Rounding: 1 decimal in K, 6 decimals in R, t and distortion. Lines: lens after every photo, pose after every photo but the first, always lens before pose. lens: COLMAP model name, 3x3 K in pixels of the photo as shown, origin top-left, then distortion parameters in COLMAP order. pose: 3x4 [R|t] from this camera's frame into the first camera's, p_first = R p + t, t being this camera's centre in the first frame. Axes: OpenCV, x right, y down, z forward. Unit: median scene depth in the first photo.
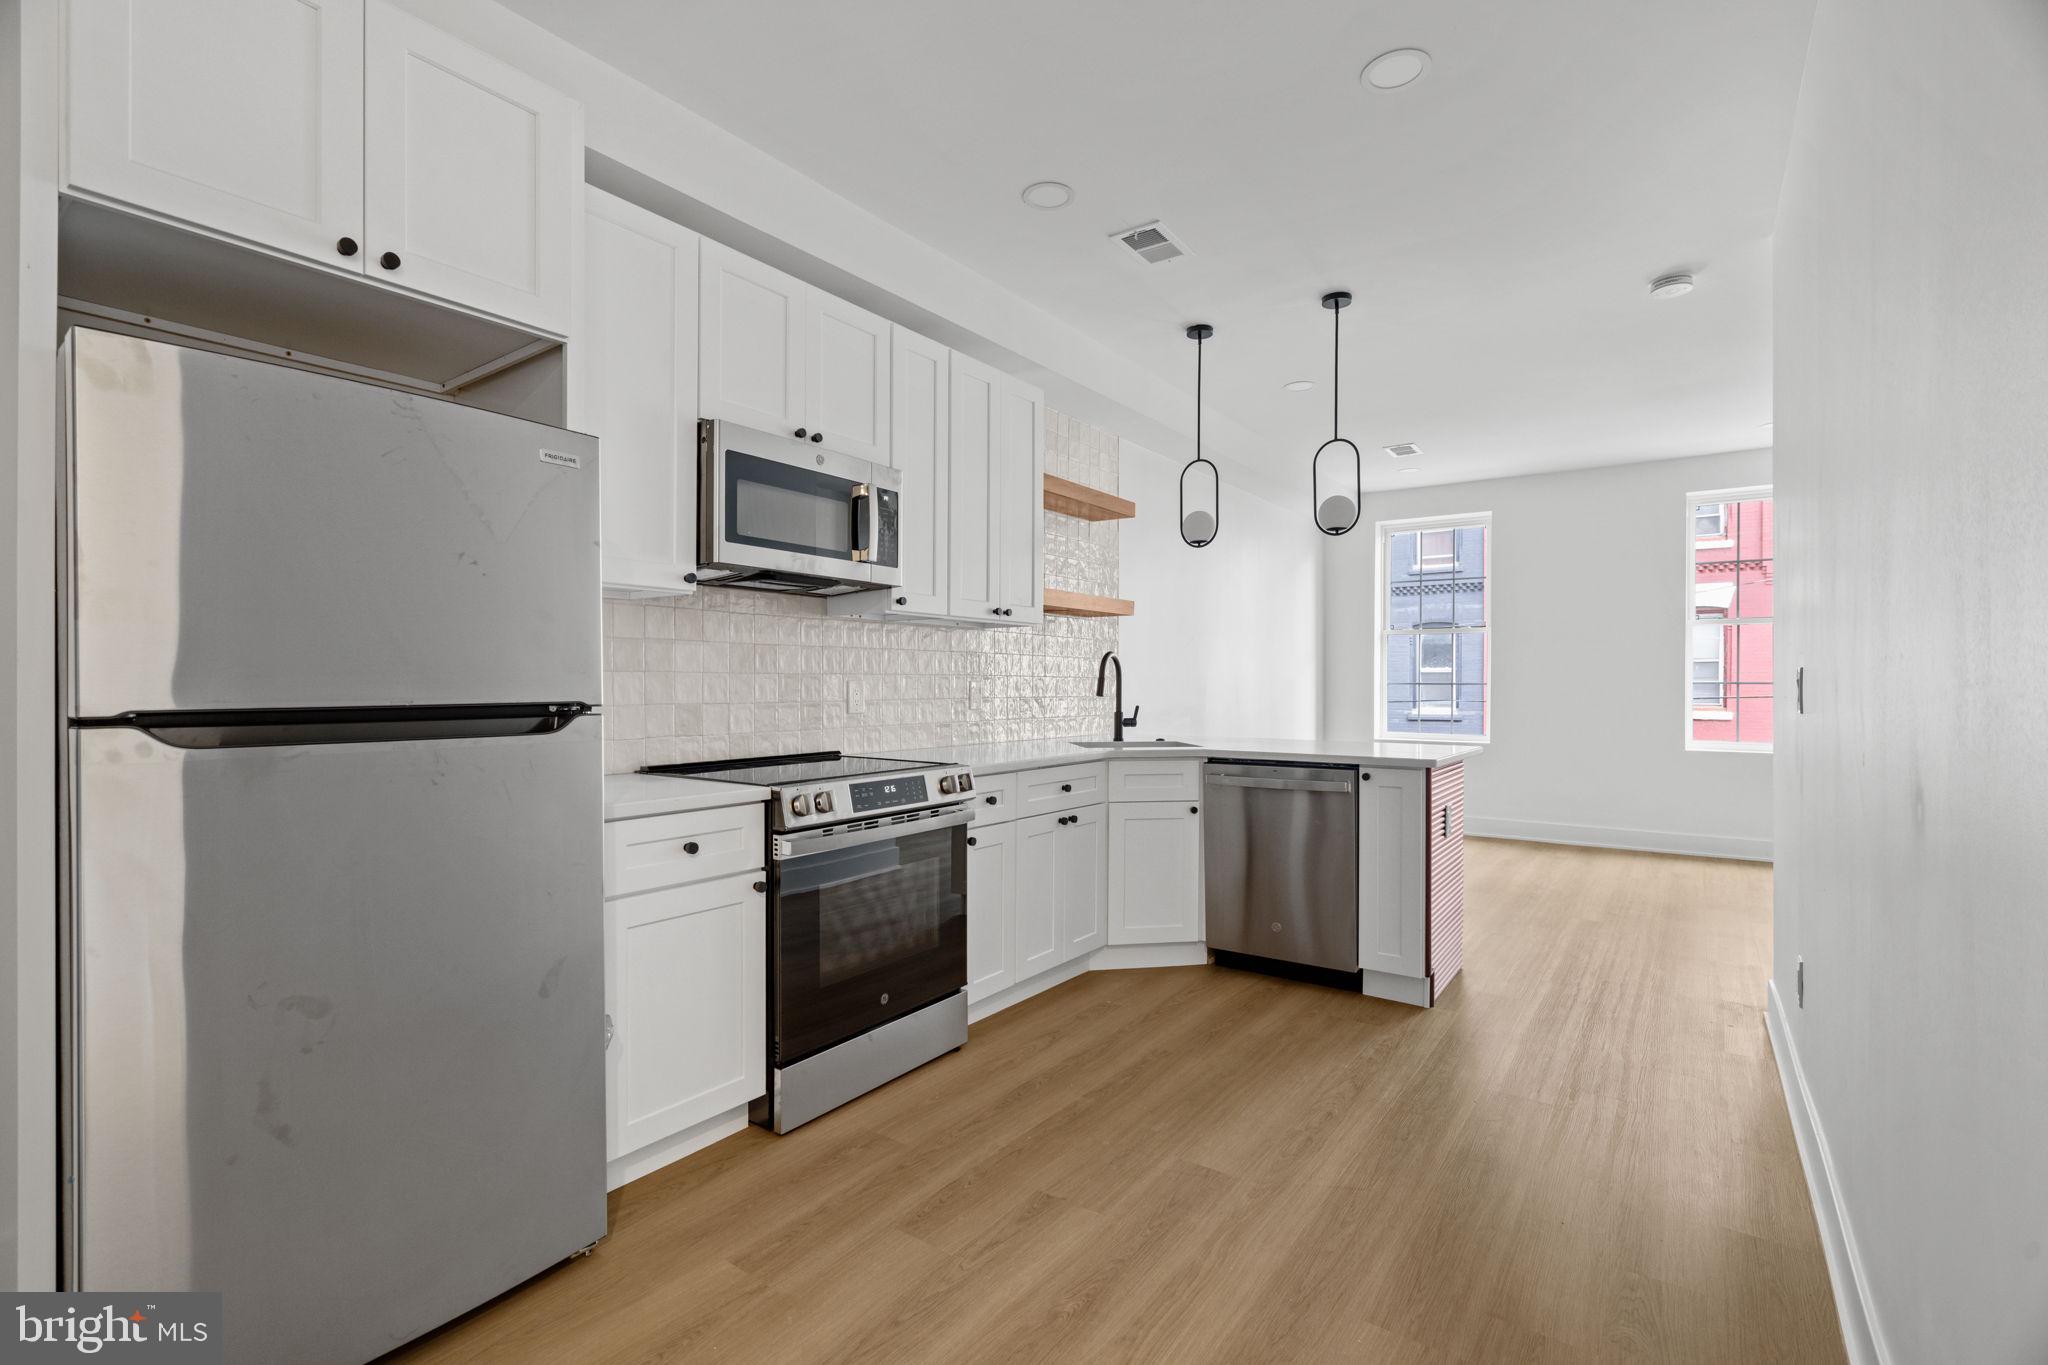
lens RADIAL K [[915.6, 0, 1029.3], [0, 915.6, 675.8], [0, 0, 1]] dist [-0.000487, 0.000162]
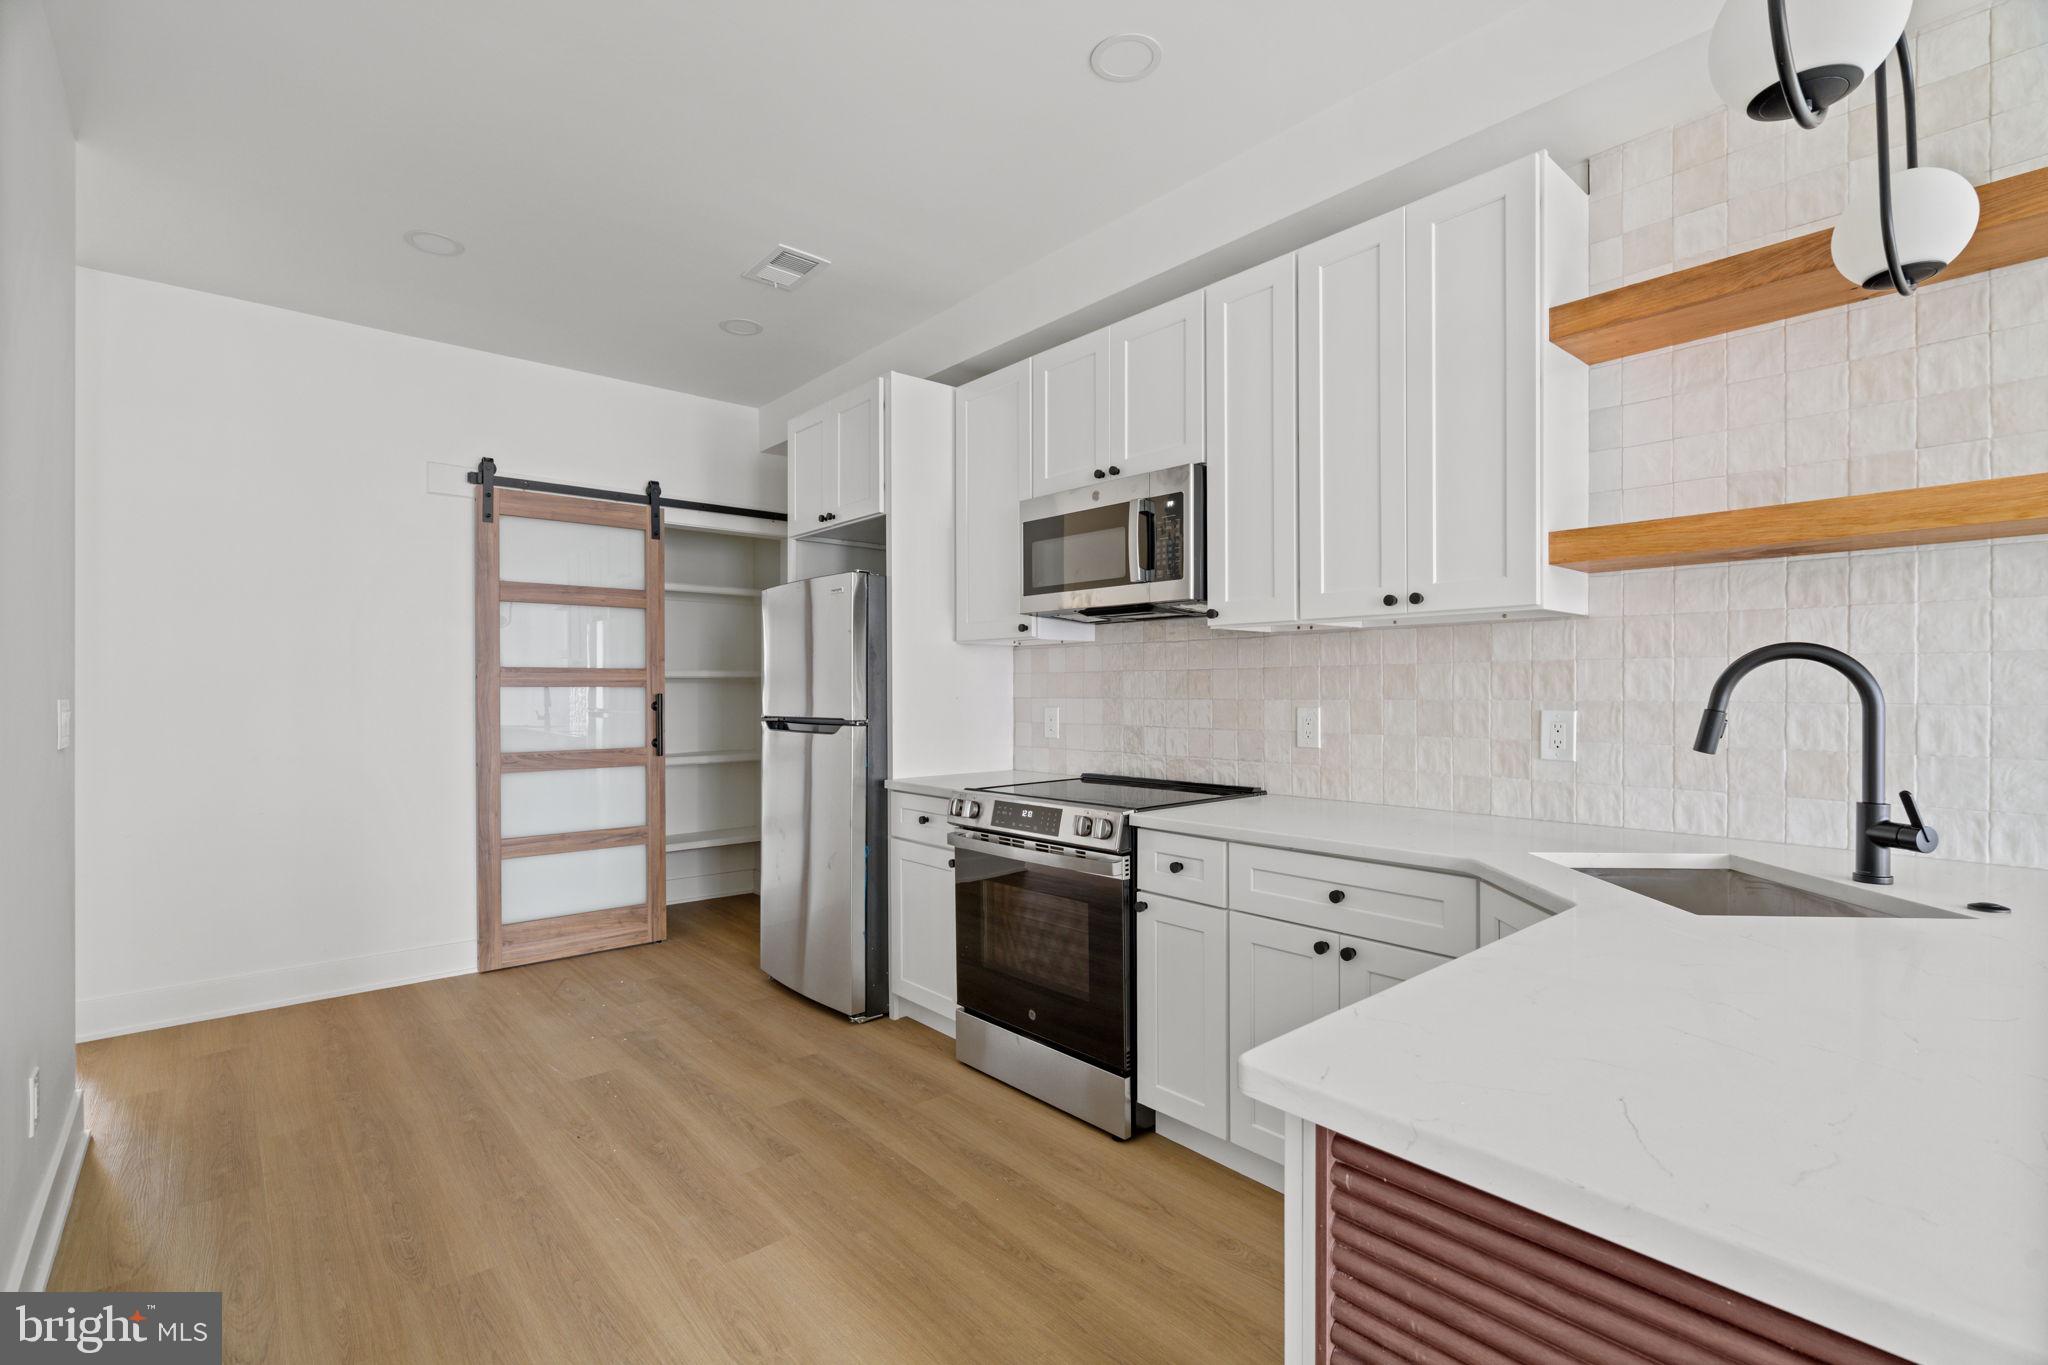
lens RADIAL K [[928.4, 0, 1026.5], [0, 928.4, 687.9], [0, 0, 1]] dist [-0.001126, -0.000083]
pose [[-0.221509, -0.002938, -0.975154, 0.875763], [0.010987, 0.999924, -0.005509, -0.013410], [0.975096, -0.011934, -0.221460, 1.233919]]
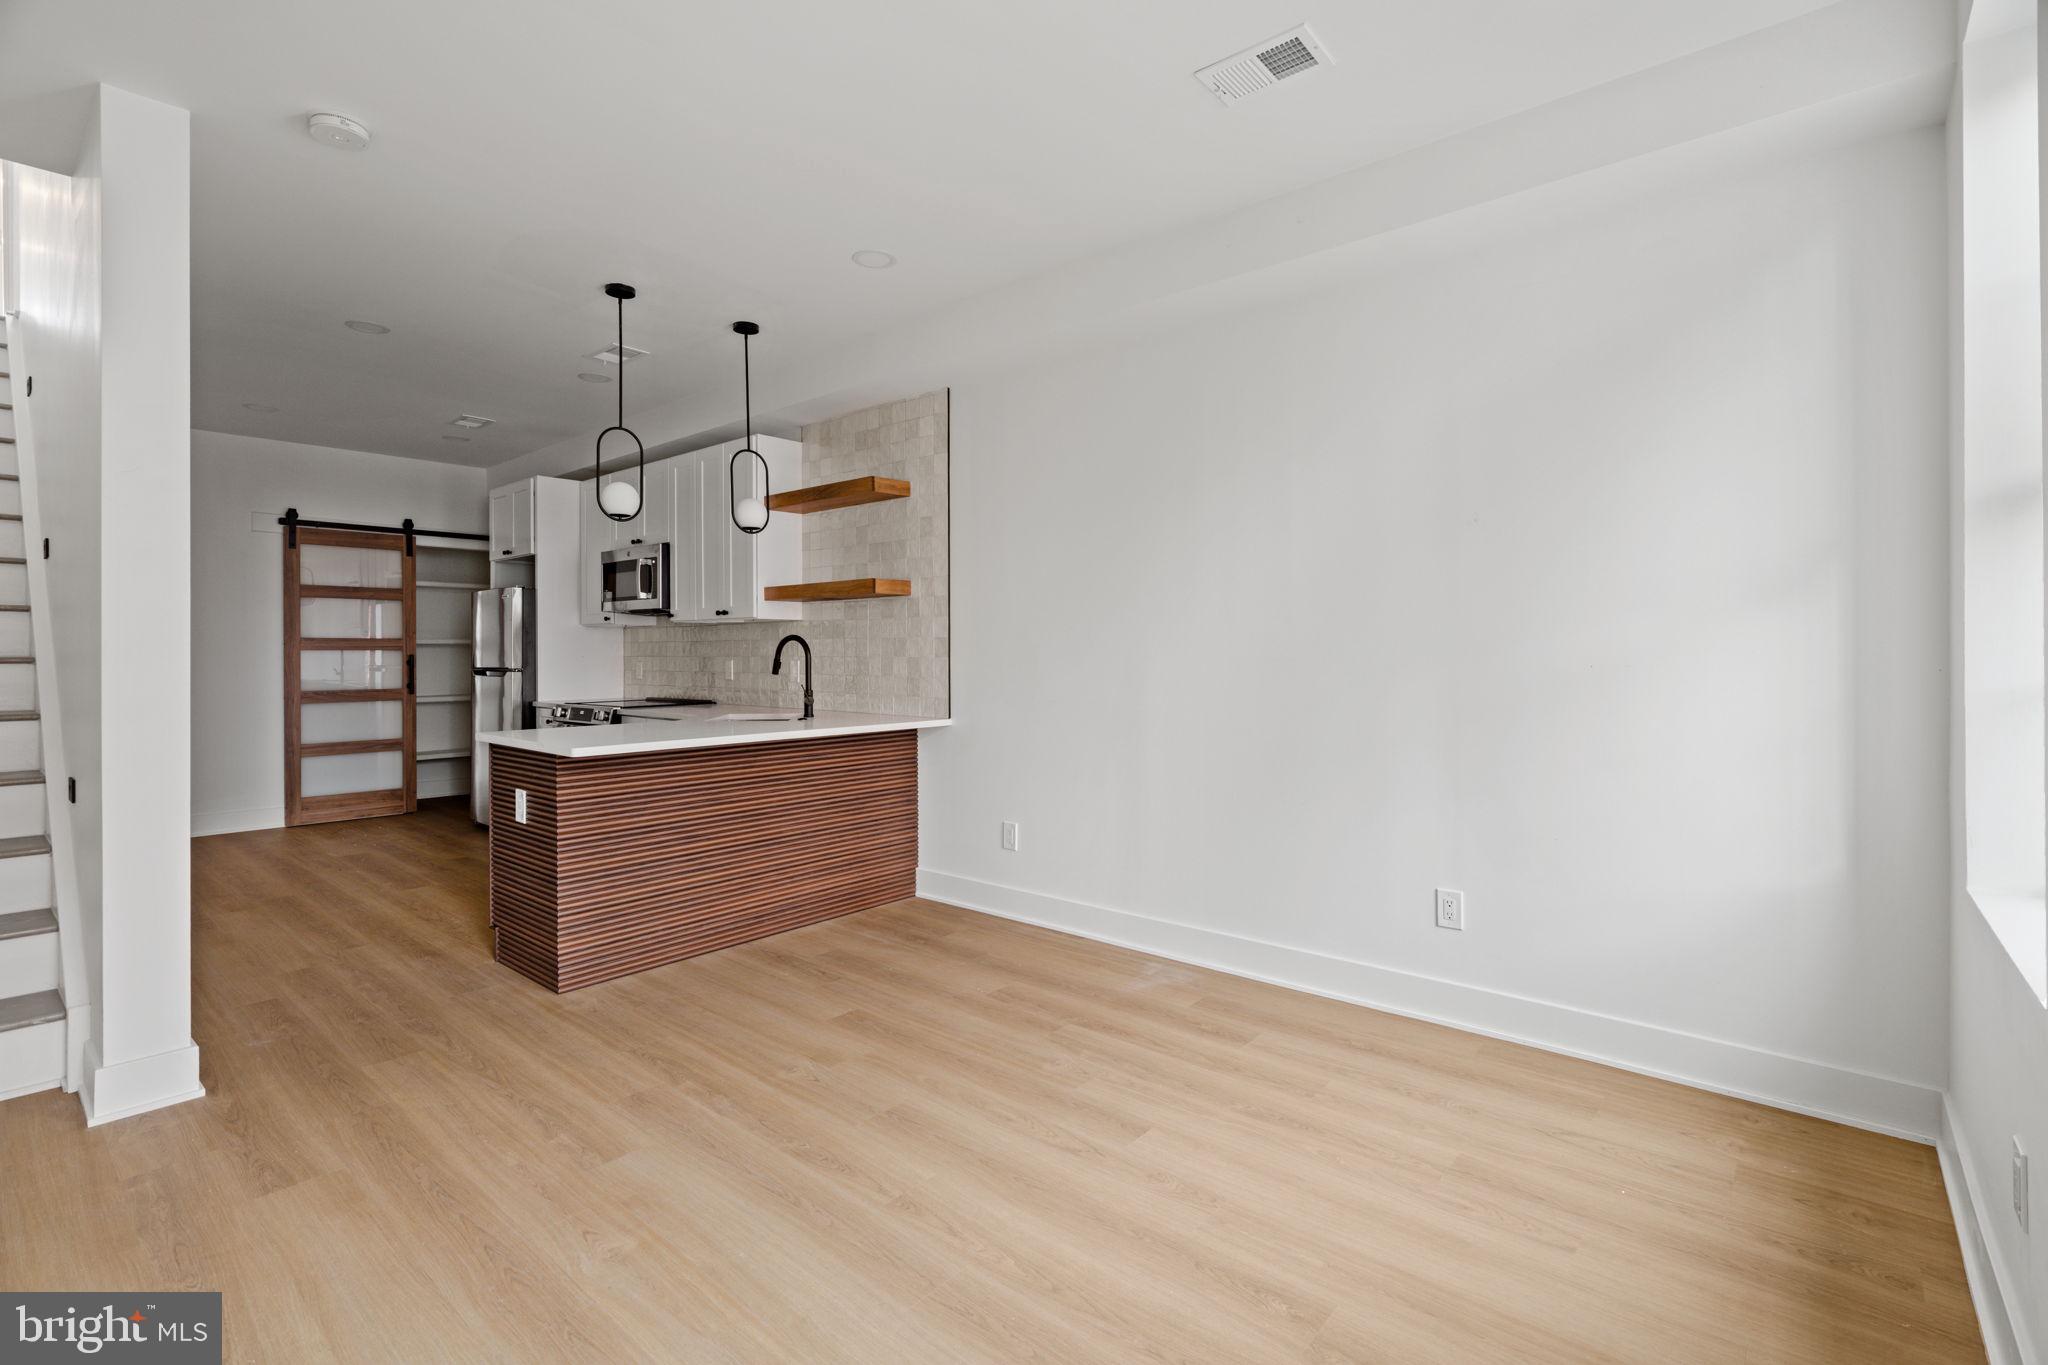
lens RADIAL K [[934.0, 0, 1021.9], [0, 934.0, 655.1], [0, 0, 1]] dist [0.000537, 0.000393]
pose [[-0.088579, -0.002307, -0.996066, 1.911638], [0.009685, 0.999948, -0.003177, 0.008122], [0.996022, -0.009928, -0.088552, 2.208502]]
